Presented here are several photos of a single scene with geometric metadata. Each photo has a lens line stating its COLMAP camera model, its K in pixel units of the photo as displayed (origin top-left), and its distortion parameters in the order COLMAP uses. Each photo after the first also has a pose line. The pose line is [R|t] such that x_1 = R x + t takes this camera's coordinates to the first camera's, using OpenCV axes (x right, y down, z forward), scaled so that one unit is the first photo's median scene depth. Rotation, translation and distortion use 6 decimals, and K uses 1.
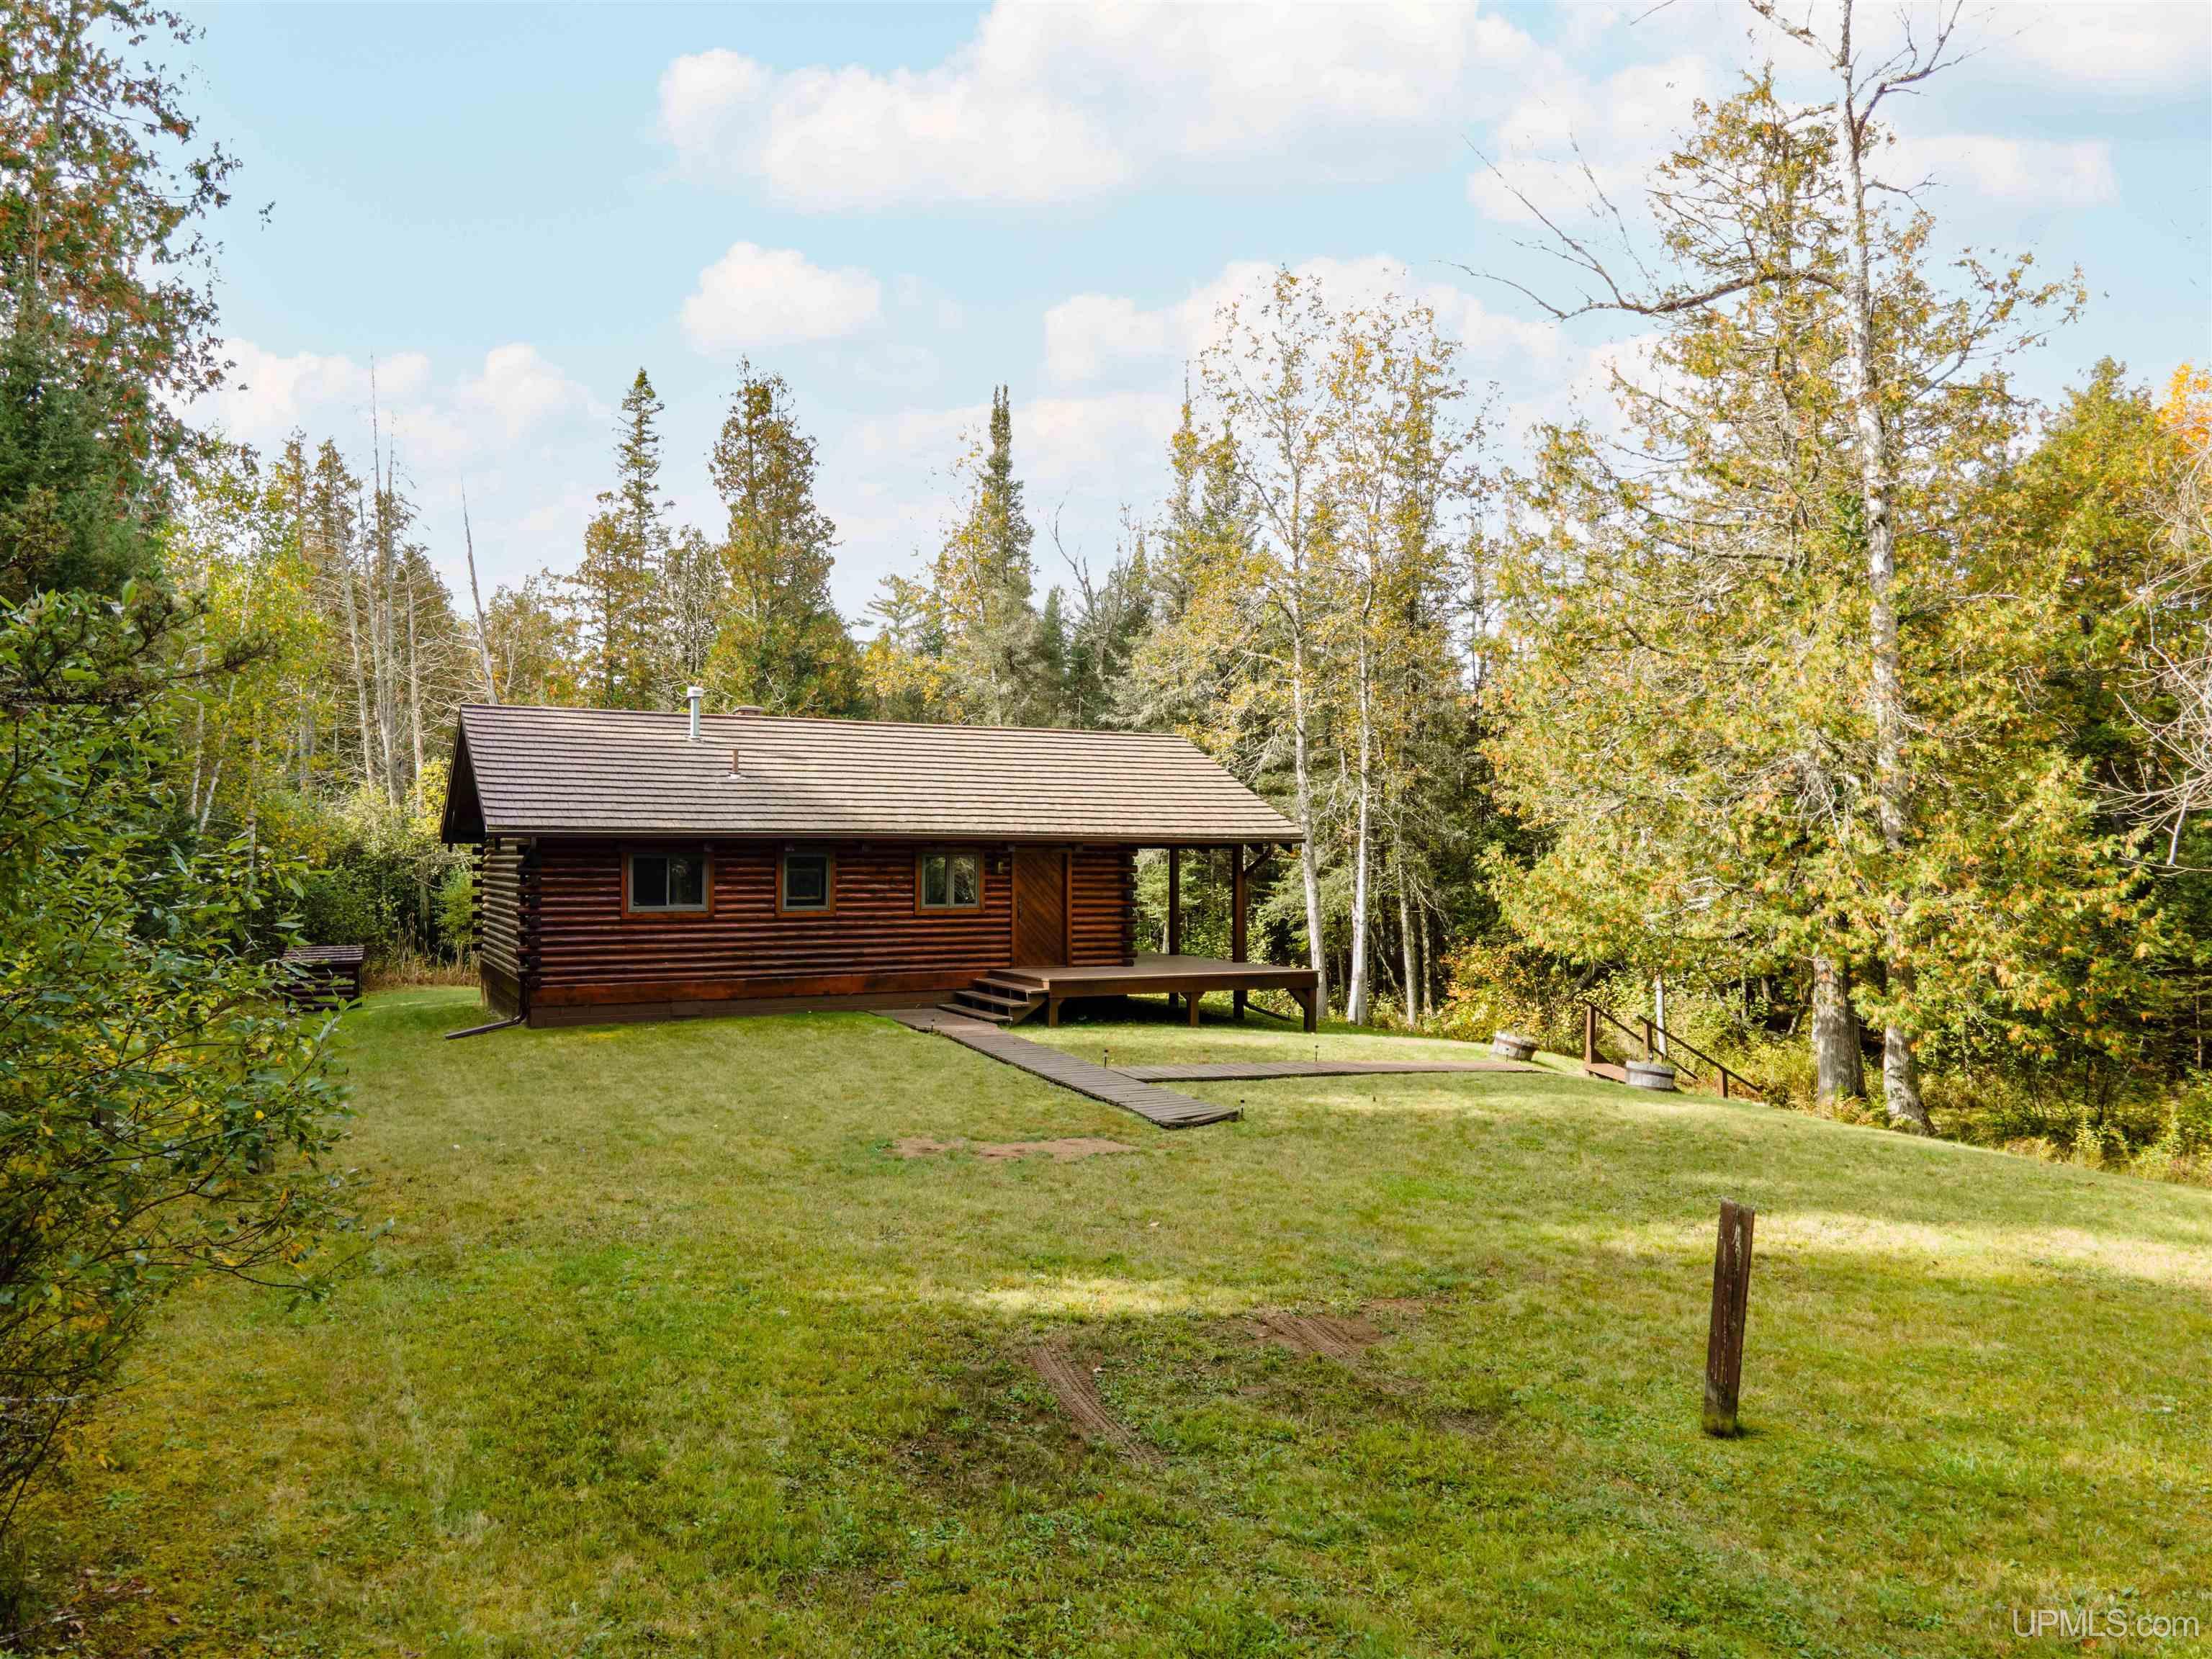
lens RADIAL K [[1728.9, 0, 1106.0], [0, 1728.9, 829.5], [0, 0, 1]] dist [-0.009153, 0.158140]
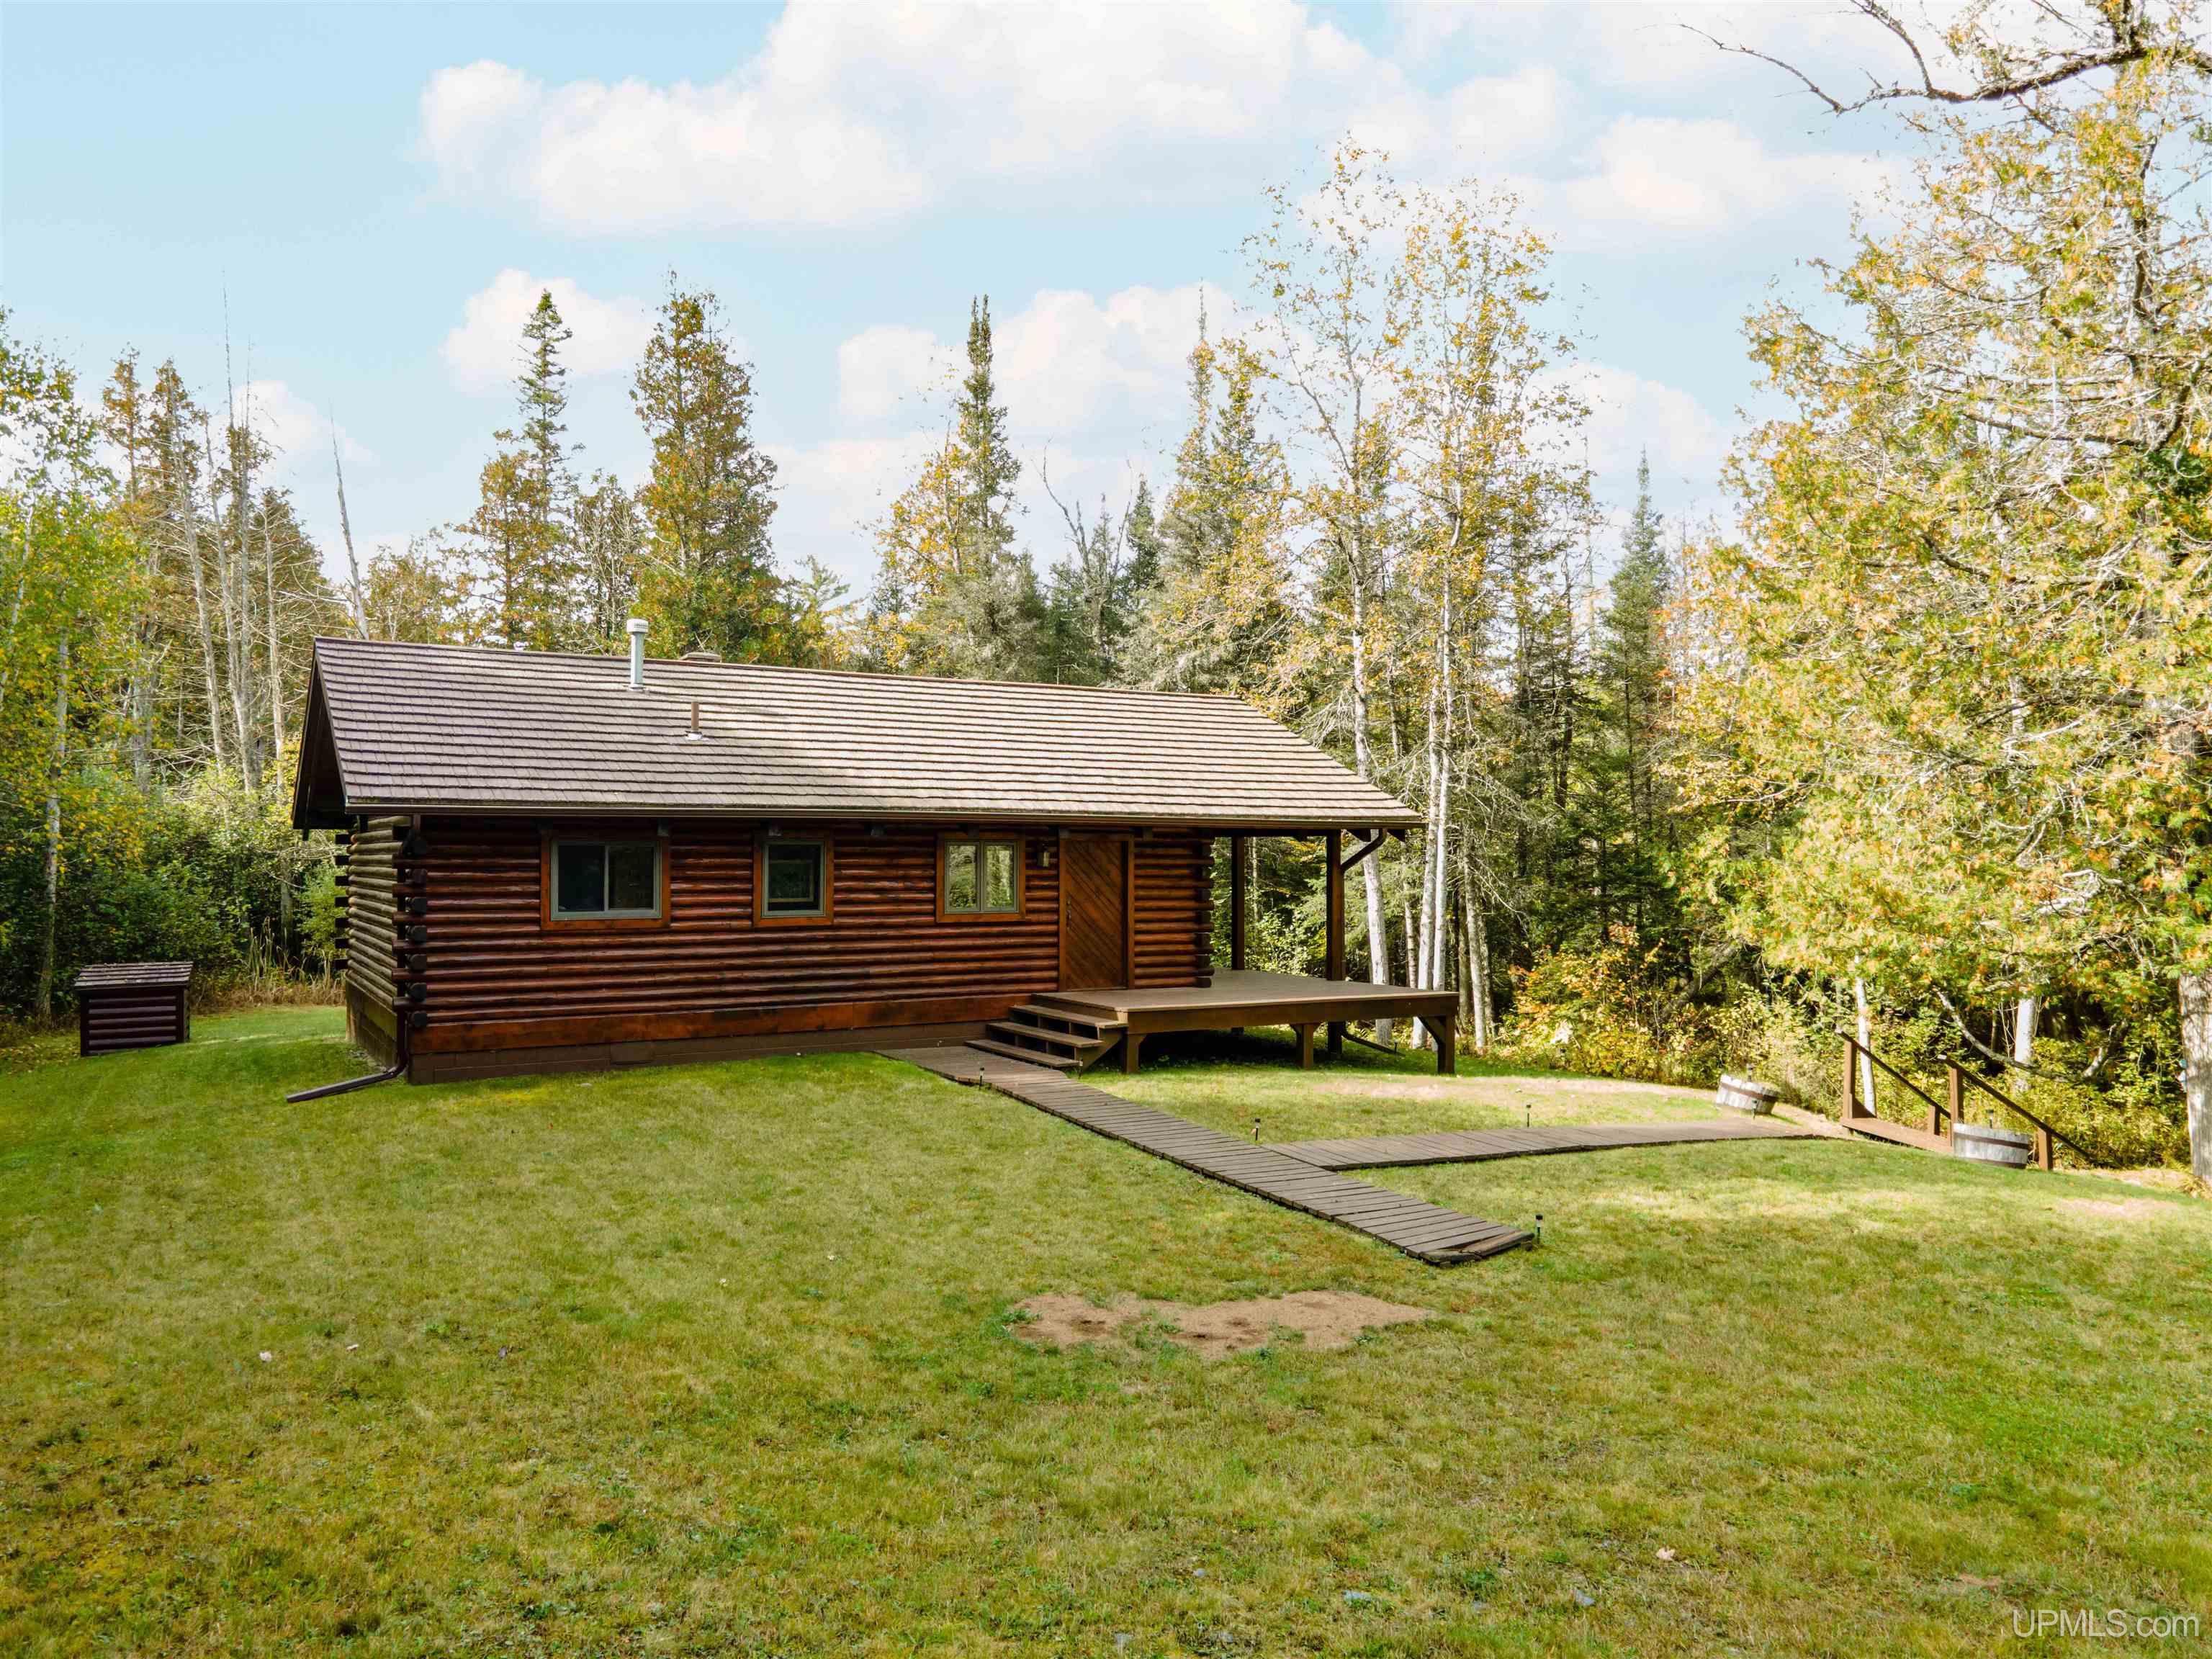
lens RADIAL K [[1728.9, 0, 1106.0], [0, 1728.9, 829.5], [0, 0, 1]] dist [-0.009153, 0.158140]
pose [[0.998370, 0.000498, 0.057078, -0.047870], [-0.000550, 0.999999, 0.000883, 0.005044], [-0.057078, -0.000913, 0.998369, 0.147323]]
